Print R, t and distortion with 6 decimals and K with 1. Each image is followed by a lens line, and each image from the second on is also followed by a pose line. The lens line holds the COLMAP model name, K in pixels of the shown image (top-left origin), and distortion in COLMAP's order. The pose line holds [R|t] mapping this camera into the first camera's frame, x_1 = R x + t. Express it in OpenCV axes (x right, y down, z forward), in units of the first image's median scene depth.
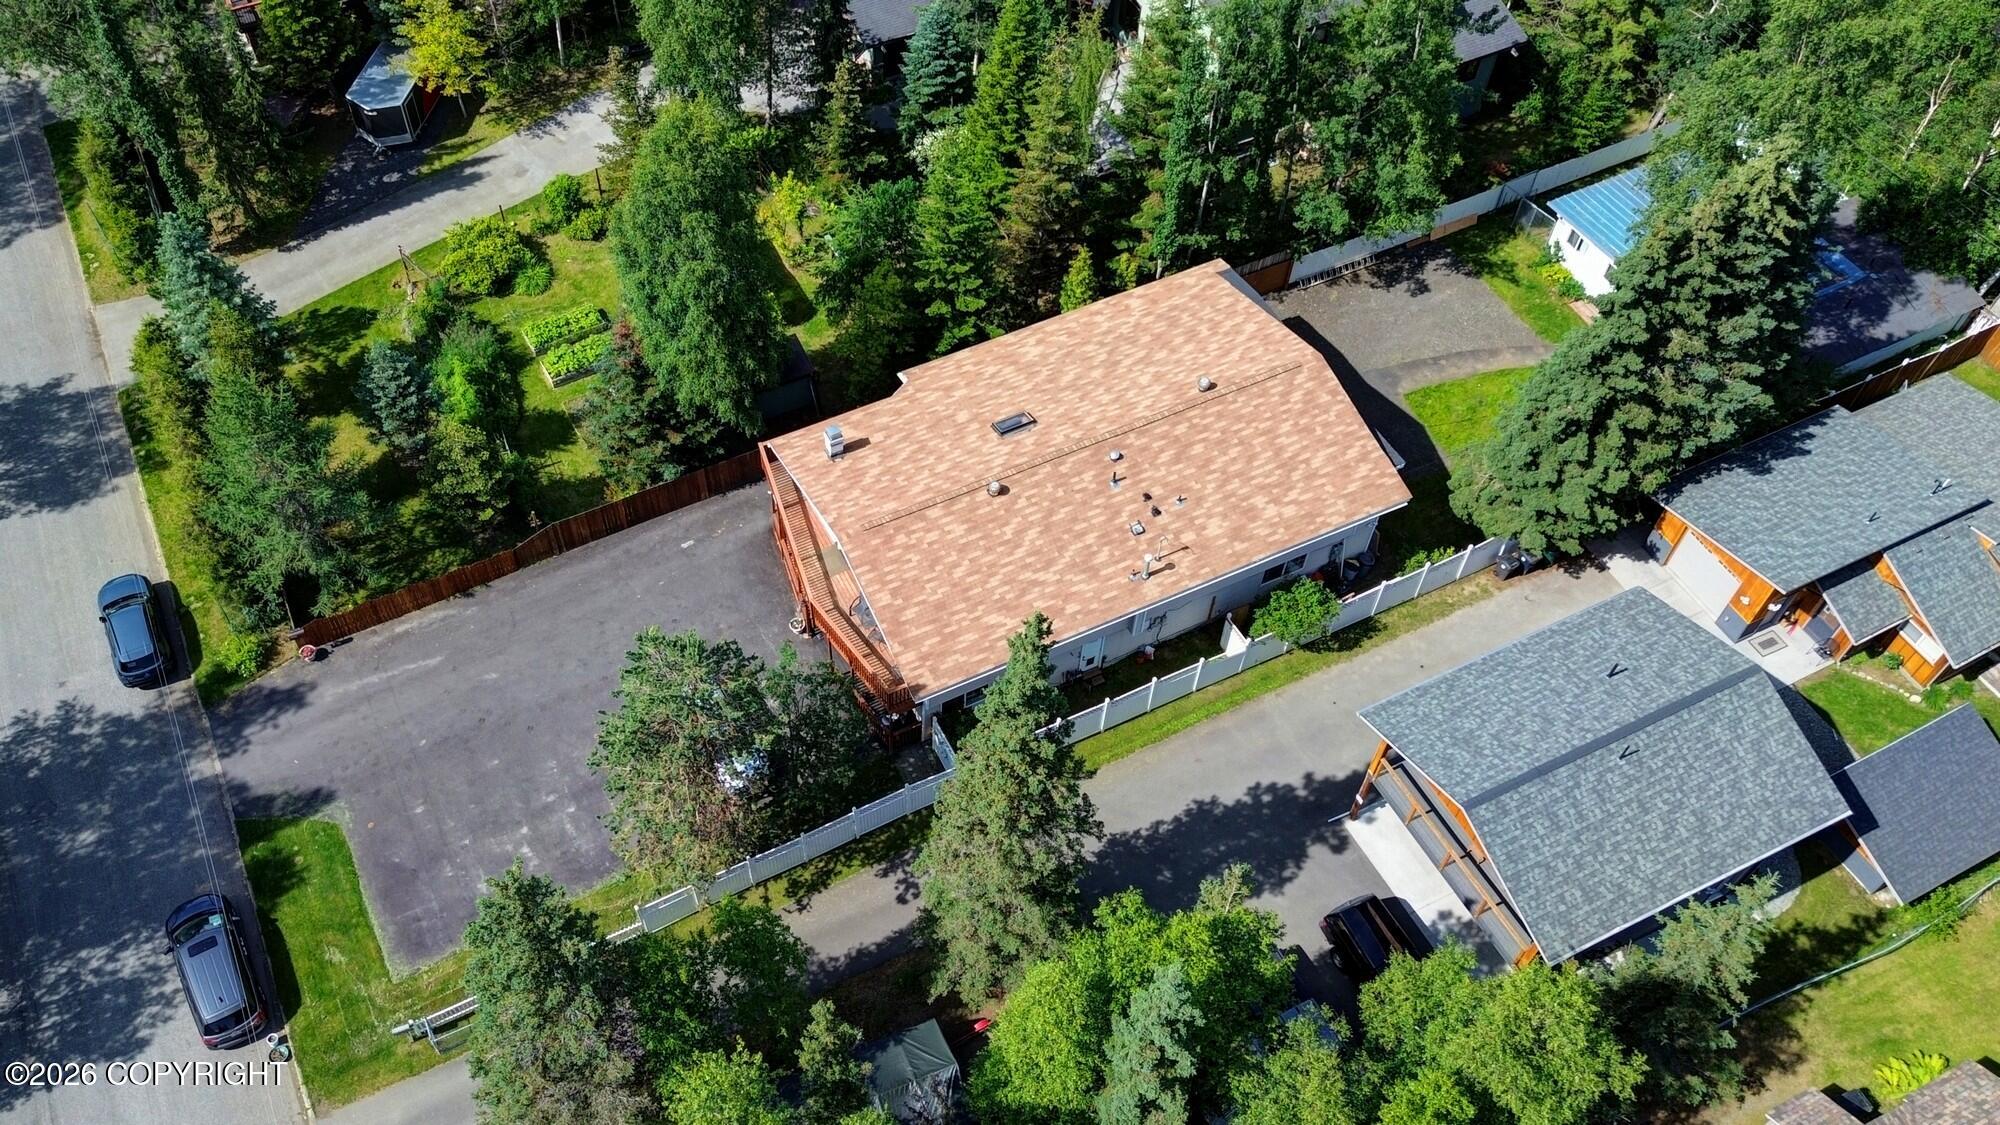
lens RADIAL K [[1666.5, 0, 903.8], [0, 1666.5, 558.0], [0, 0, 1]] dist [0.074442, -0.009928]
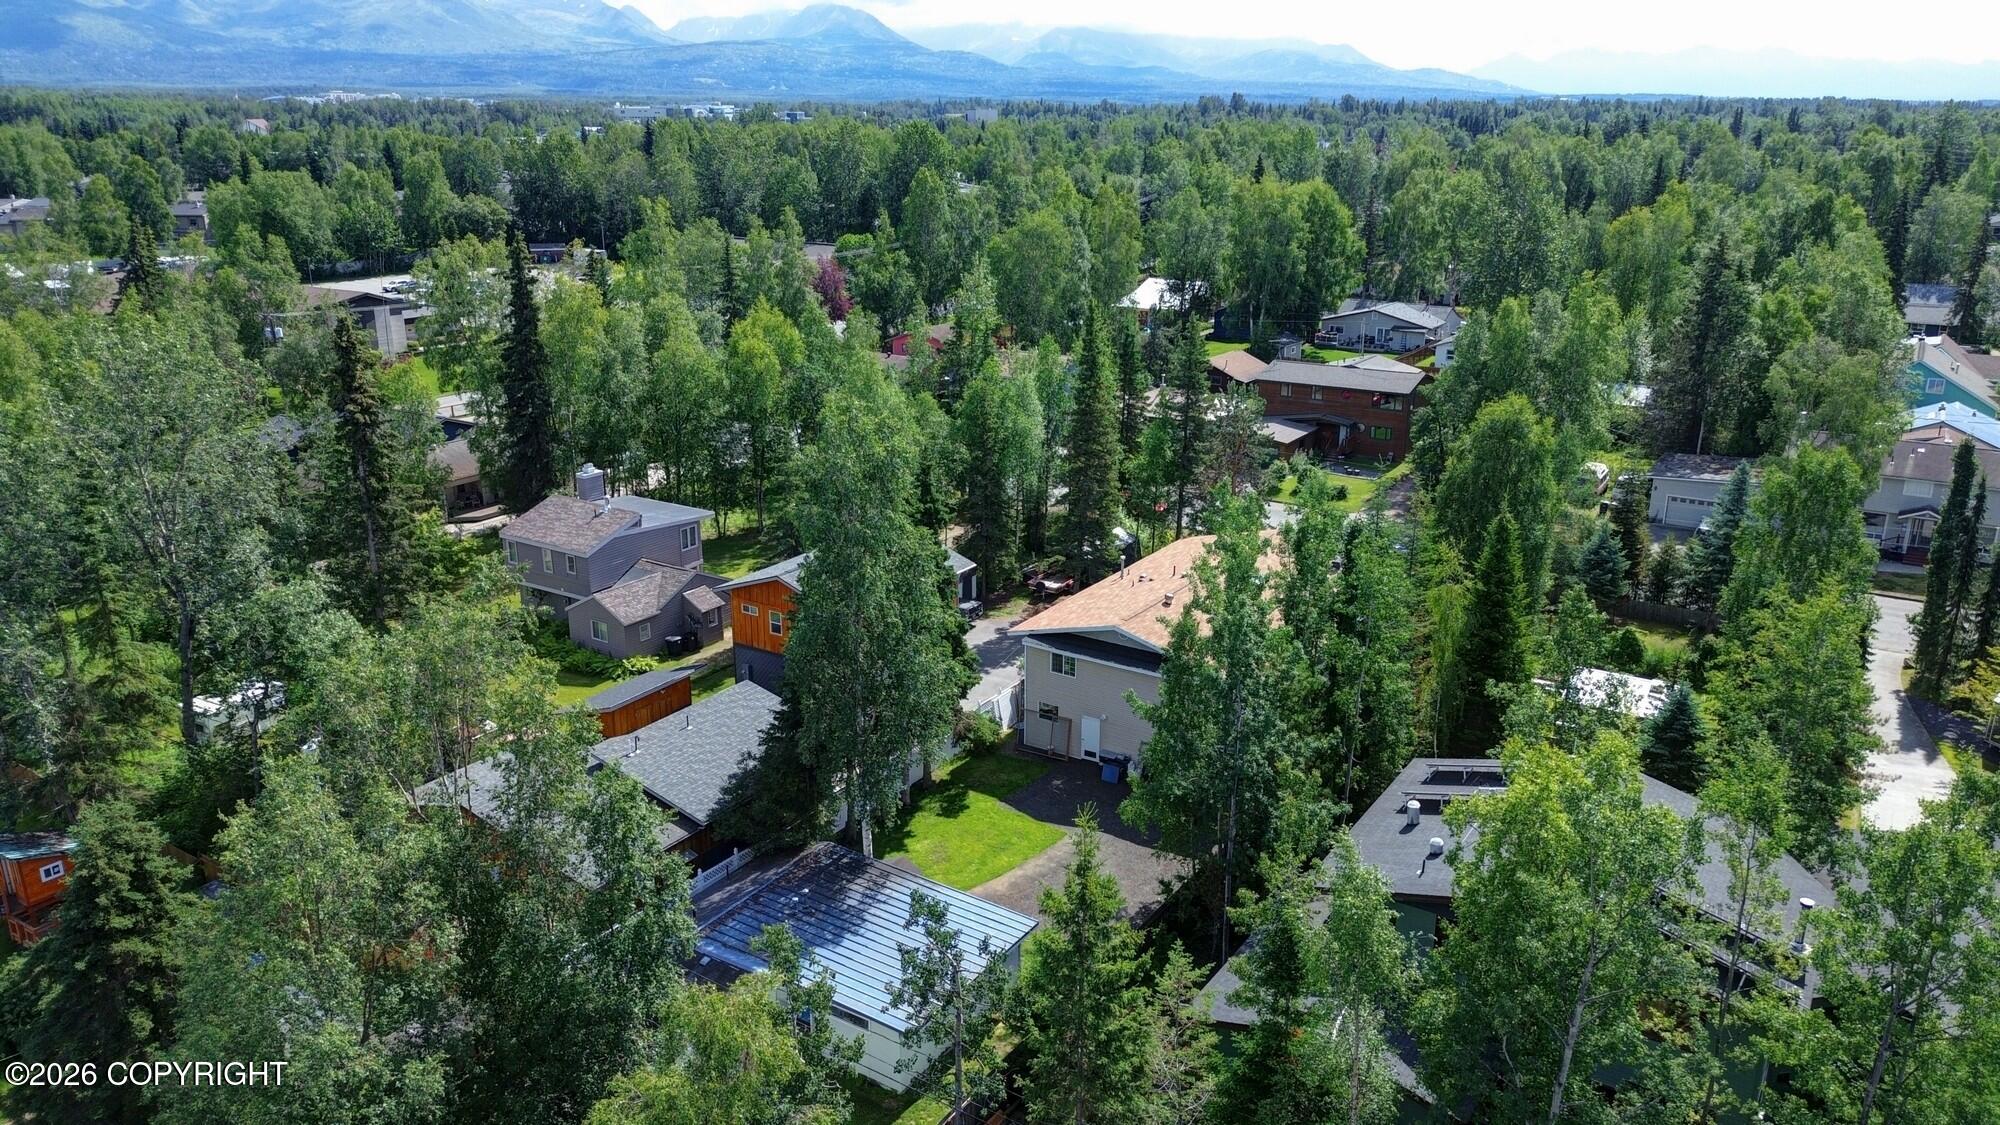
lens RADIAL K [[1411.9, 0, 1004.6], [0, 1411.9, 566.2], [0, 0, 1]] dist [0.066419, -0.073317]
pose [[-0.859879, 0.152590, -0.487159, 0.842108], [-0.411475, 0.357654, 0.838315, -1.010837], [0.302153, 0.921303, -0.244753, 1.199282]]
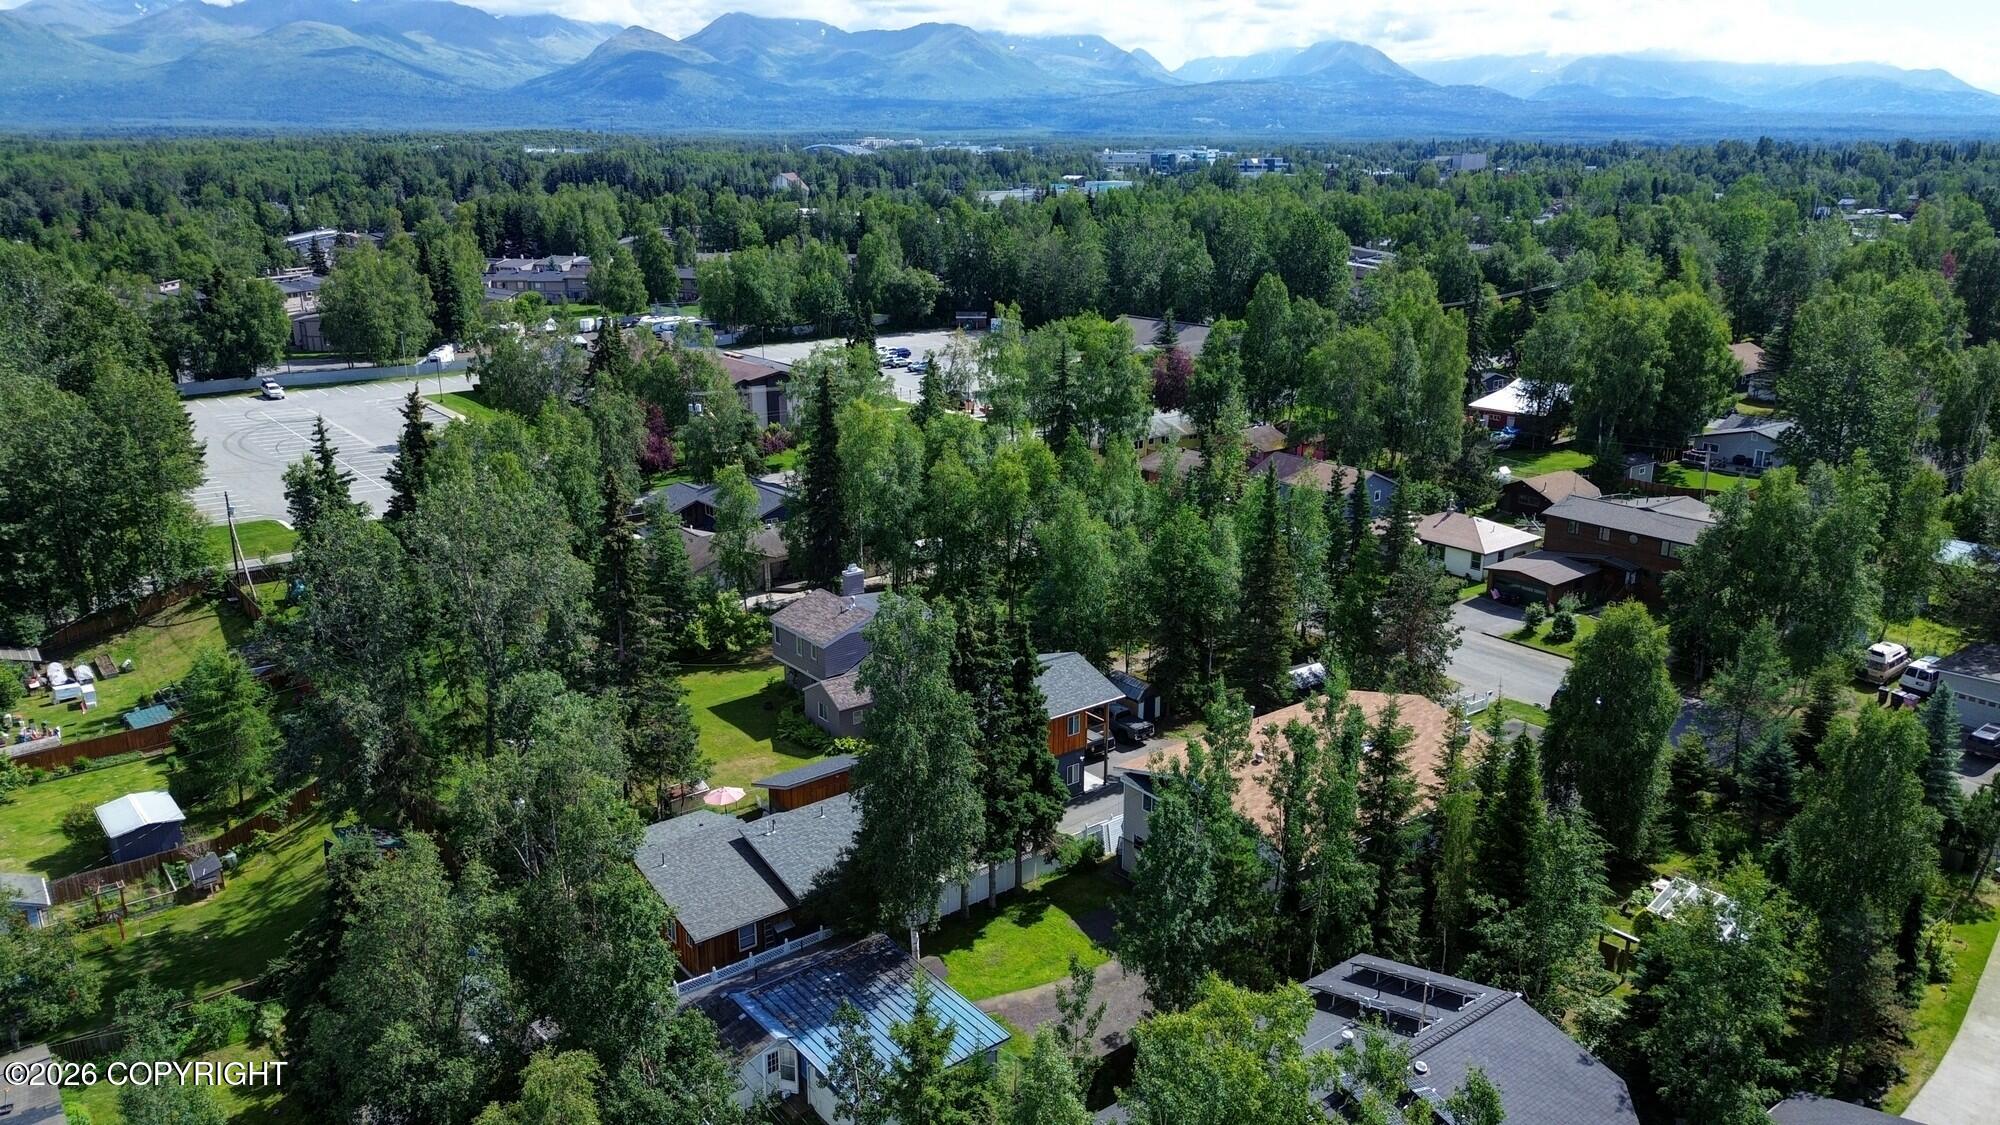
lens RADIAL K [[1411.9, 0, 1004.6], [0, 1411.9, 566.2], [0, 0, 1]] dist [0.066419, -0.073317]
pose [[-0.979510, 0.054431, -0.193901, 0.631858], [-0.163242, 0.349294, 0.922684, -1.278822], [0.117951, 0.935431, -0.333252, 1.216929]]
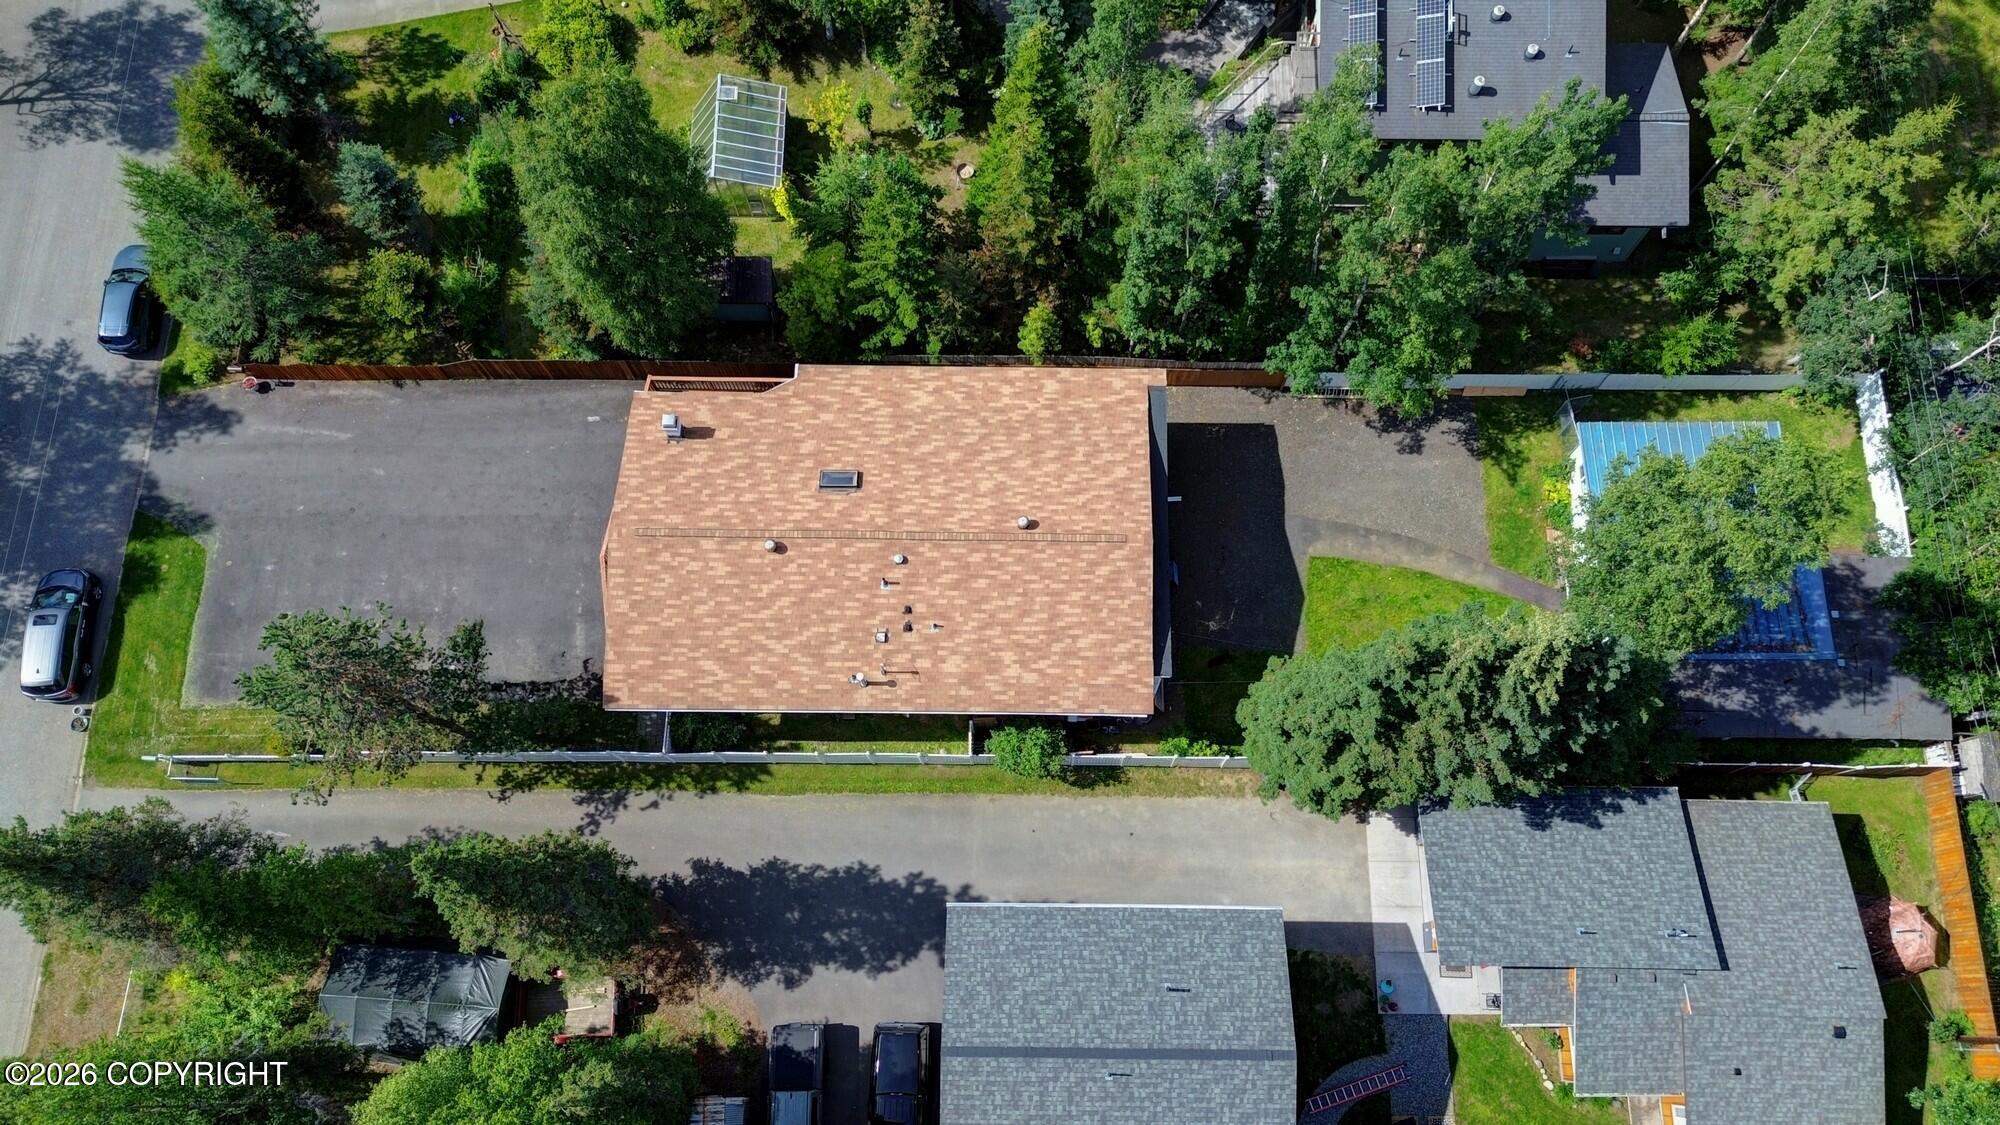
lens RADIAL K [[1484.3, 0, 1017.8], [0, 1484.3, 567.8], [0, 0, 1]] dist [0.094717, -0.064258]
pose [[0.893448, 0.425340, -0.144347, 0.311278], [-0.352475, 0.863121, 0.361641, -0.393401], [0.278410, -0.272229, 0.921075, 0.174007]]
